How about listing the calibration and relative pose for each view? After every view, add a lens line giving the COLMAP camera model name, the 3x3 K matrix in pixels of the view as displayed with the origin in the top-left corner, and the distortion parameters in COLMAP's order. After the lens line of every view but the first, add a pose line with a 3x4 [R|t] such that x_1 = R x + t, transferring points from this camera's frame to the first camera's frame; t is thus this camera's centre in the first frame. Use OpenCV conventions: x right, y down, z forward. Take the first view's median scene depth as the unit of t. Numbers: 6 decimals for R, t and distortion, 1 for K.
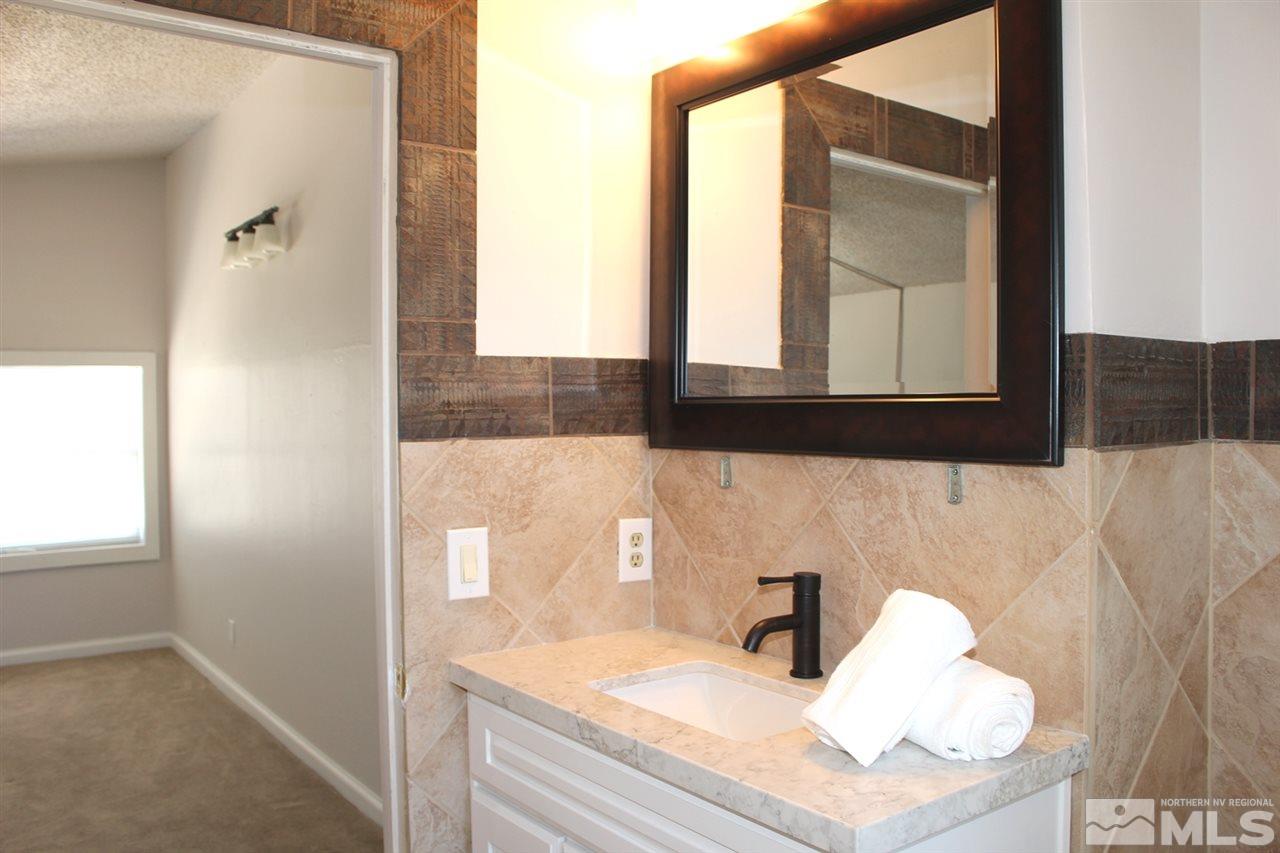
lens RADIAL K [[1057.9, 0, 642.6], [0, 1057.9, 423.1], [0, 0, 1]] dist [-0.158385, 0.121479]
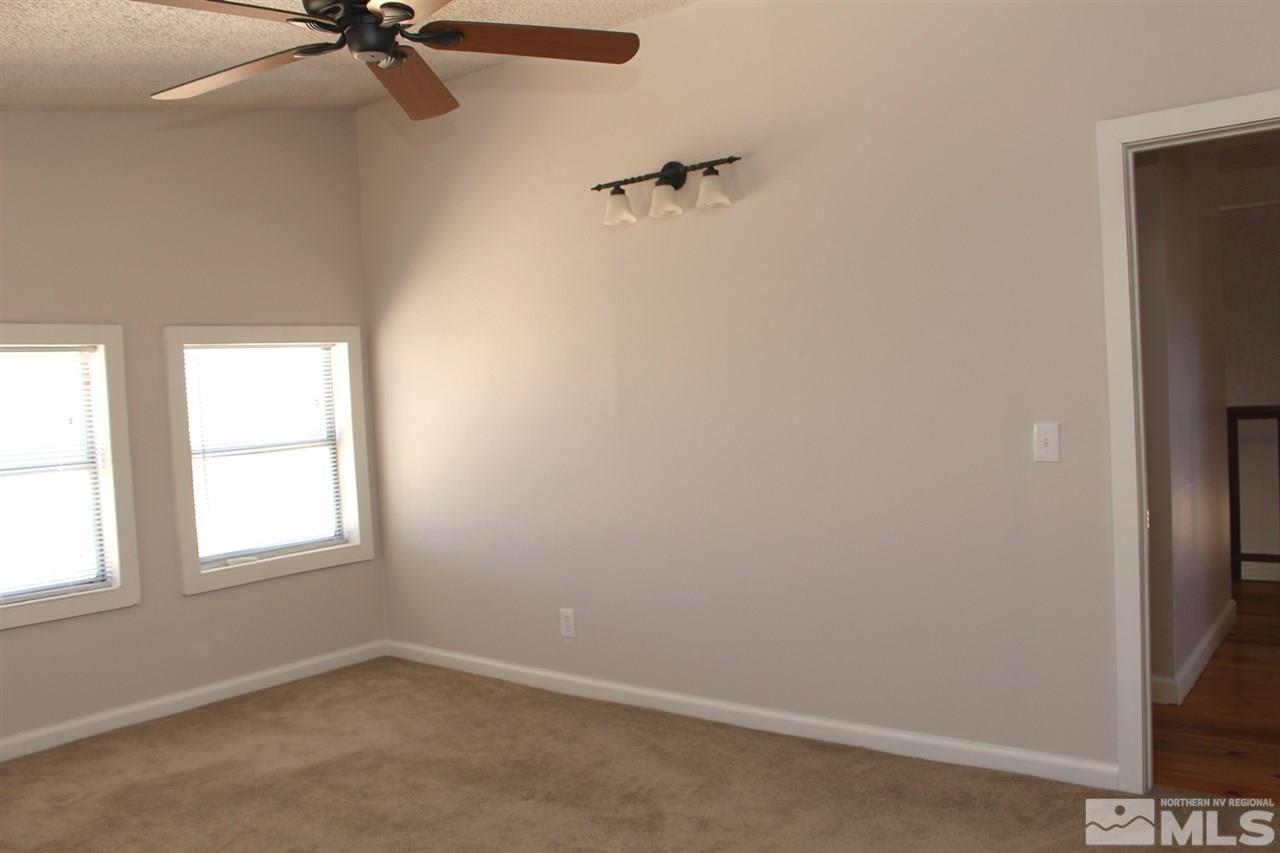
lens RADIAL K [[1057.9, 0, 639.7], [0, 1057.9, 431.2], [0, 0, 1]] dist [-0.158385, 0.121479]
pose [[0.963322, -0.056390, 0.262355, -0.656567], [0.050584, 0.998303, 0.028835, 0.010072], [-0.263536, -0.014506, 0.964540, 0.086920]]
